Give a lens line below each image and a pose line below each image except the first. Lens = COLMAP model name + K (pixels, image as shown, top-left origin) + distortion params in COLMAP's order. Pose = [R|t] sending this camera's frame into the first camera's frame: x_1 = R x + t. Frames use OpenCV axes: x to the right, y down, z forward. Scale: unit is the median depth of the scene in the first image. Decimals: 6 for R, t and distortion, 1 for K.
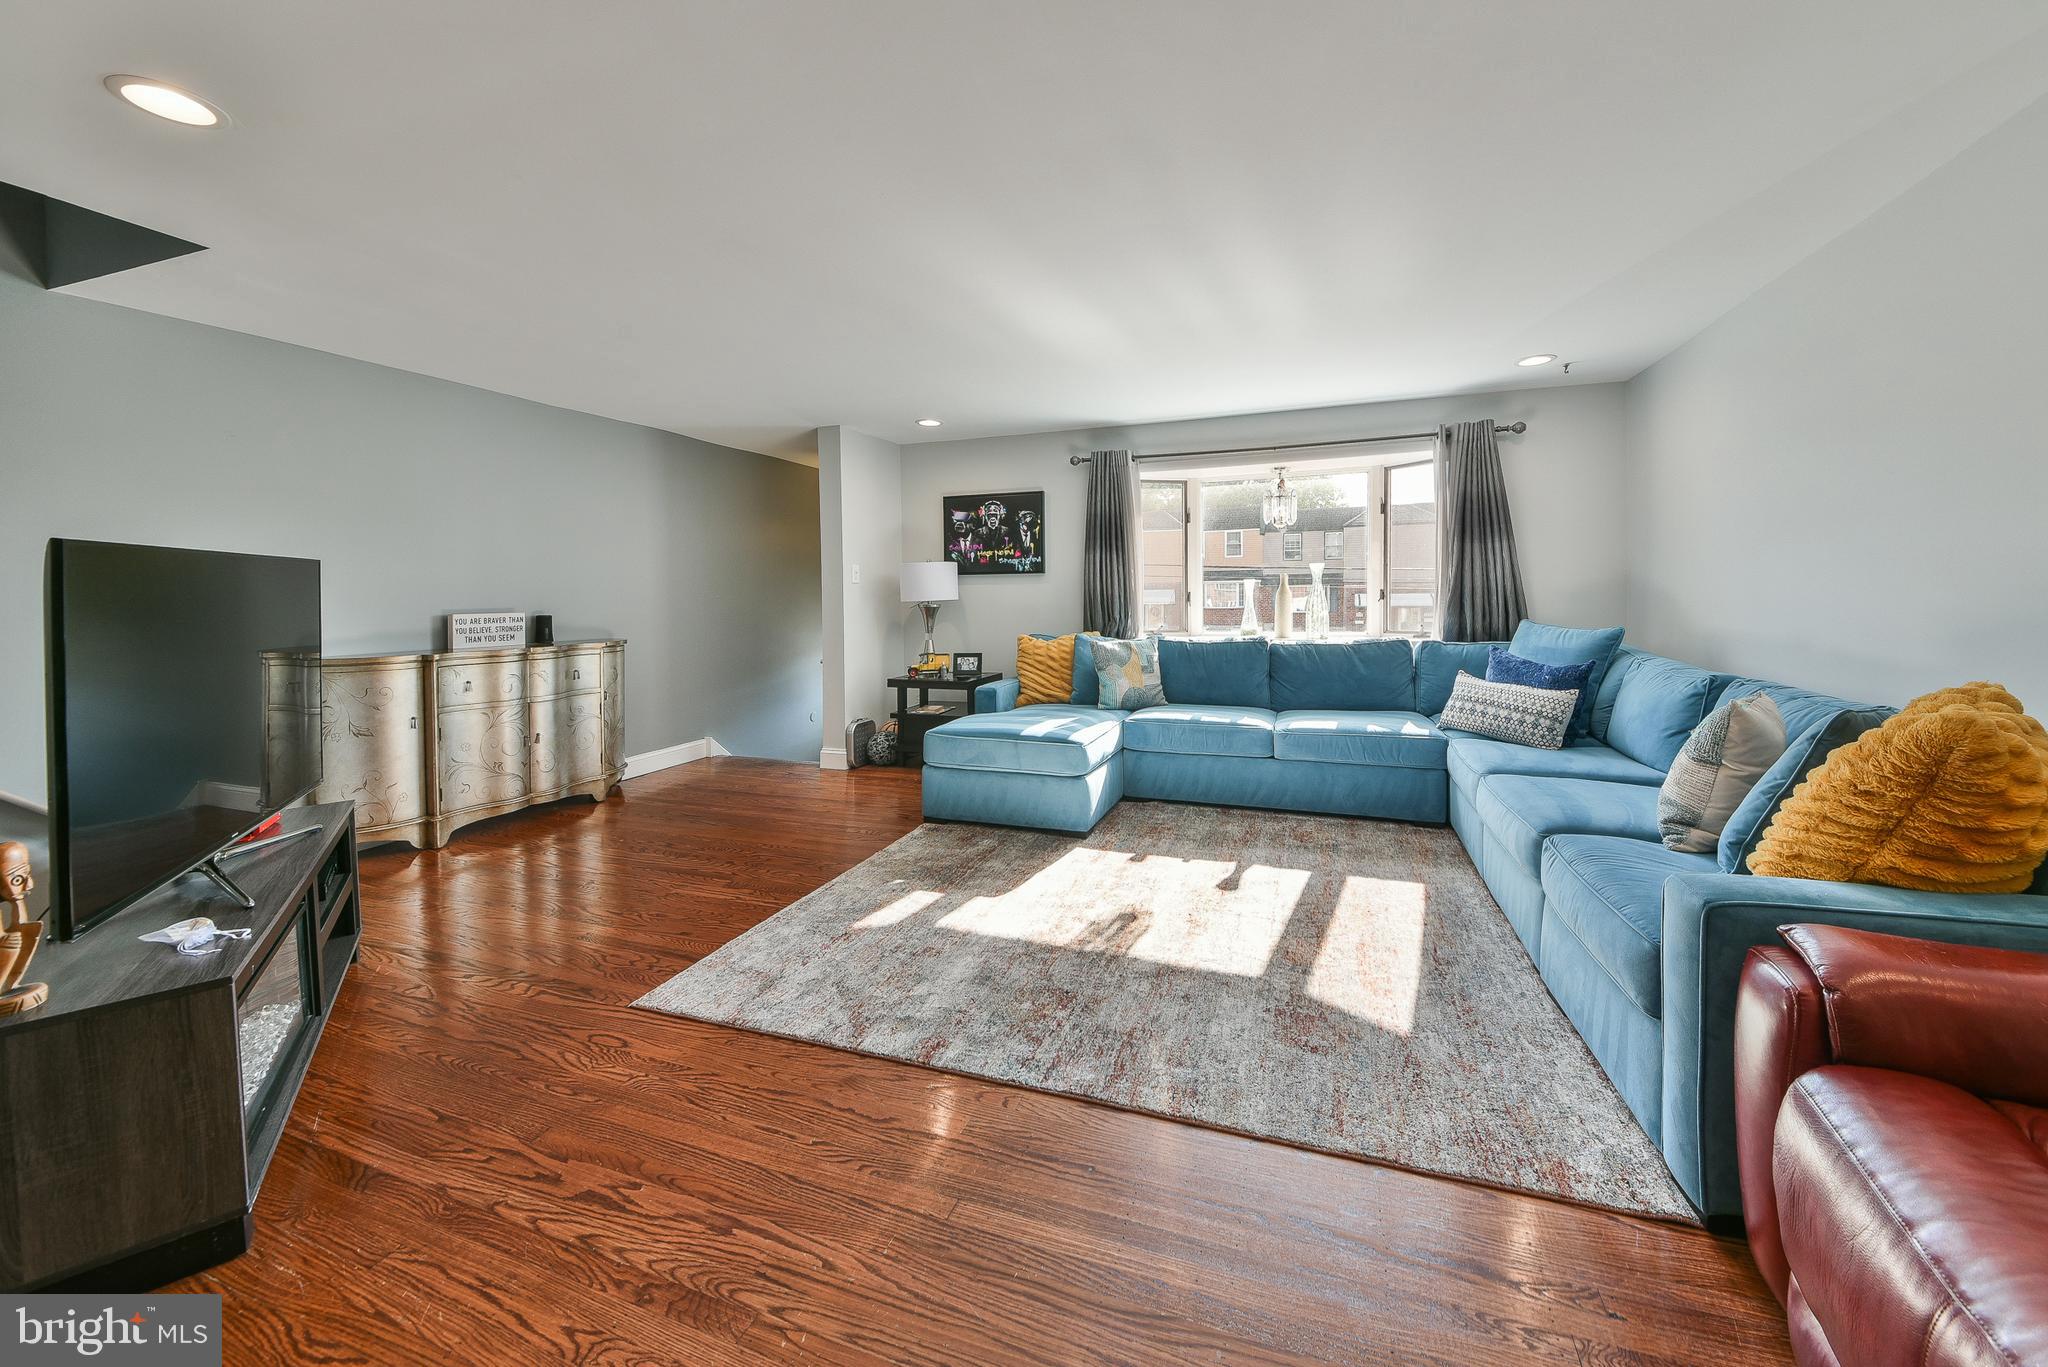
lens RADIAL K [[762.8, 0, 1037.0], [0, 762.8, 602.0], [0, 0, 1]] dist [0.024759, -0.009784]
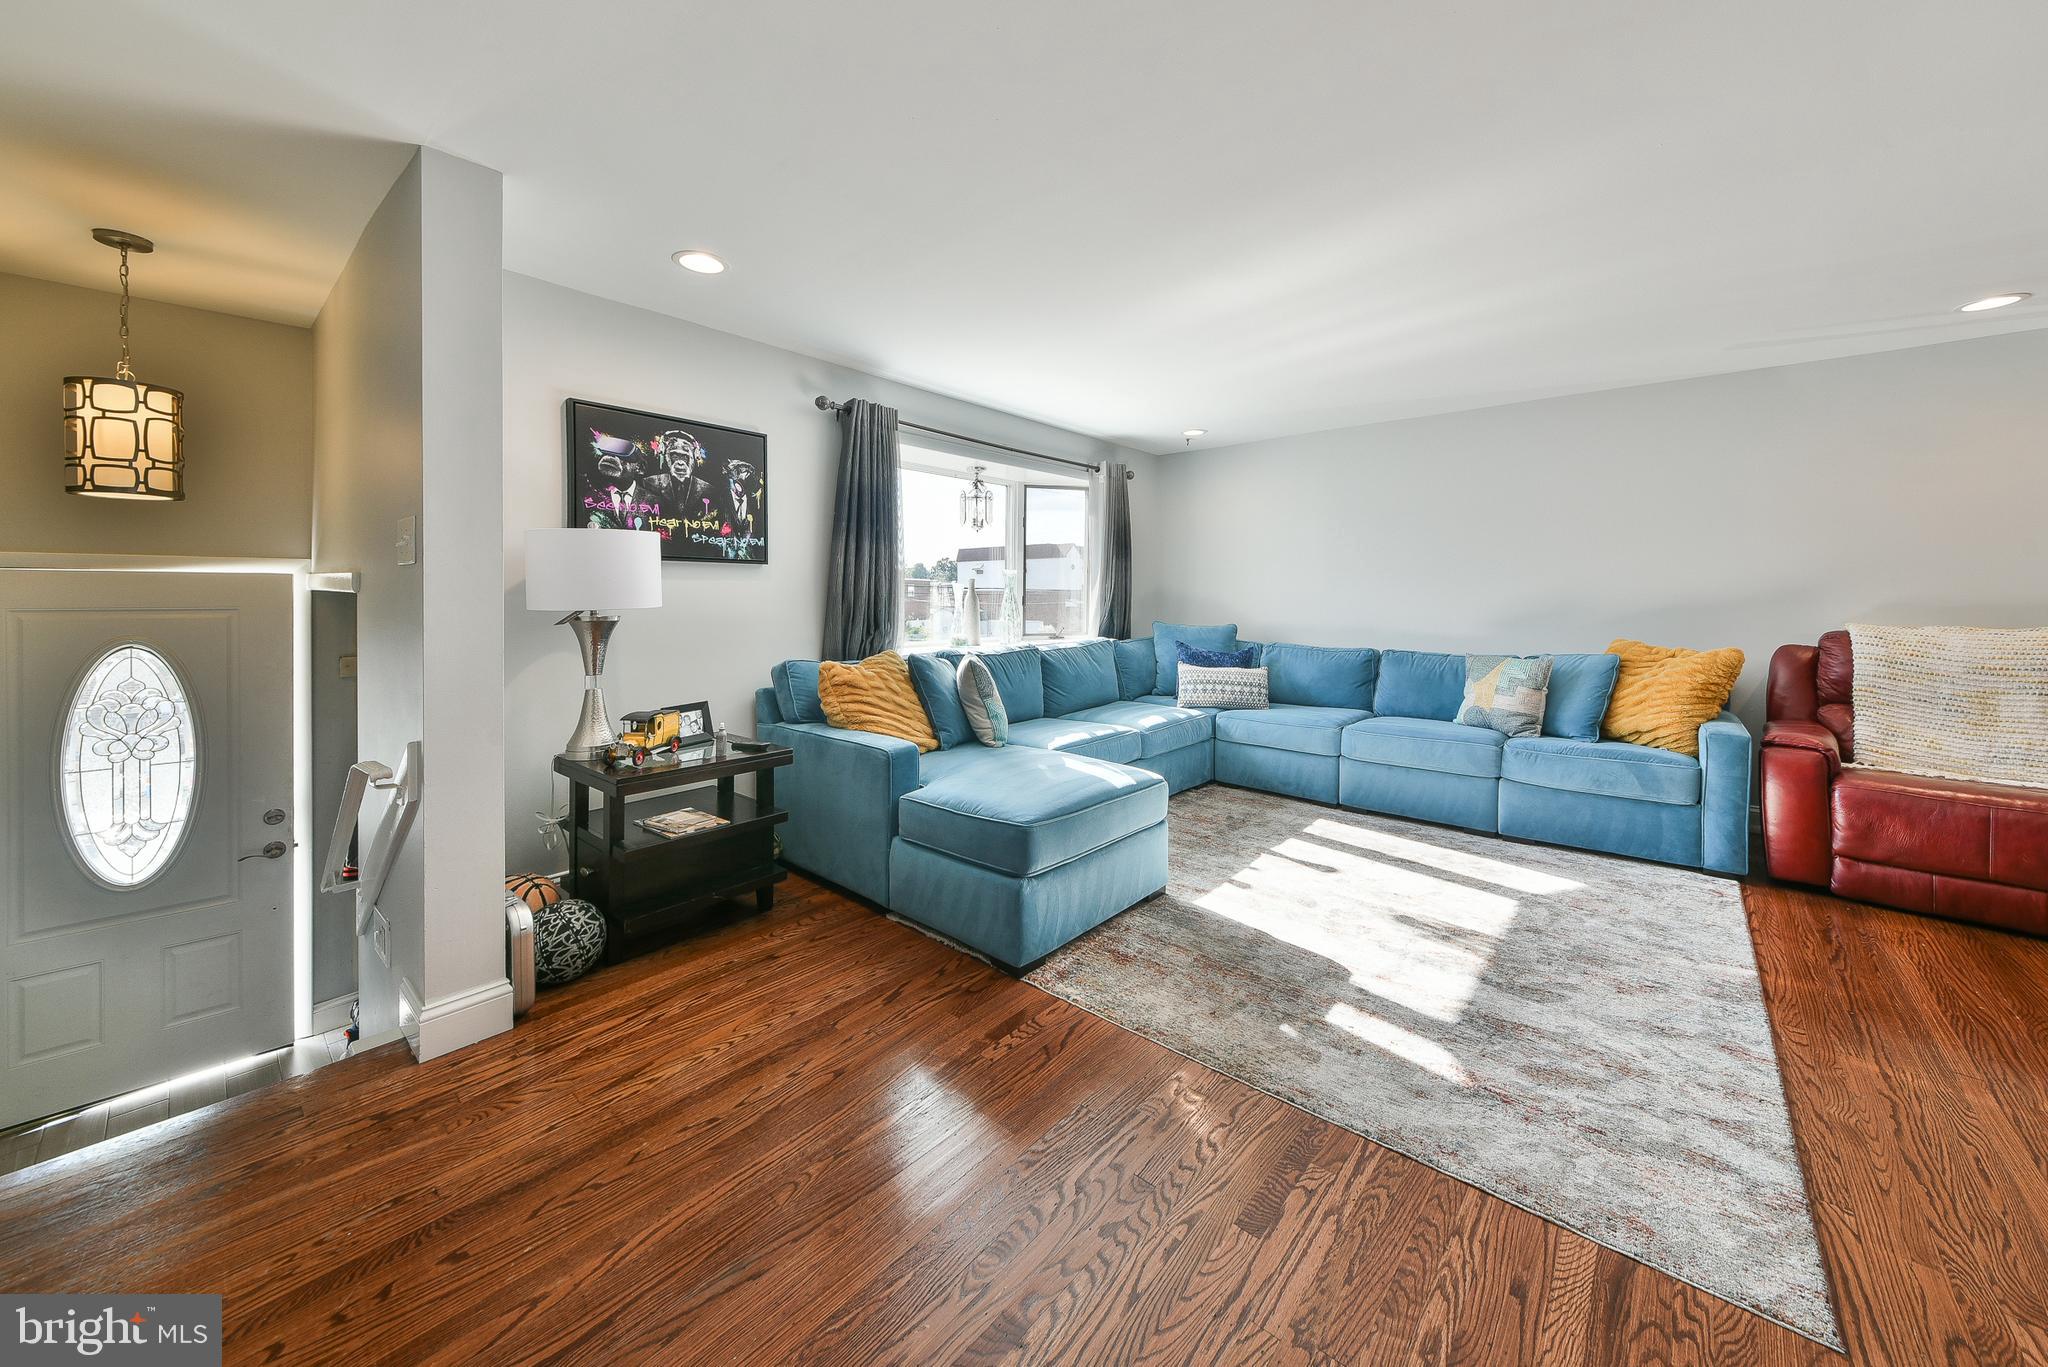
lens RADIAL K [[762.8, 0, 1037.0], [0, 762.8, 602.0], [0, 0, 1]] dist [0.024759, -0.009784]
pose [[0.323388, 0.003827, 0.946259, -0.543651], [0.000721, 0.999991, -0.004290, -0.003491], [-0.946266, 0.002070, 0.323382, 0.604123]]
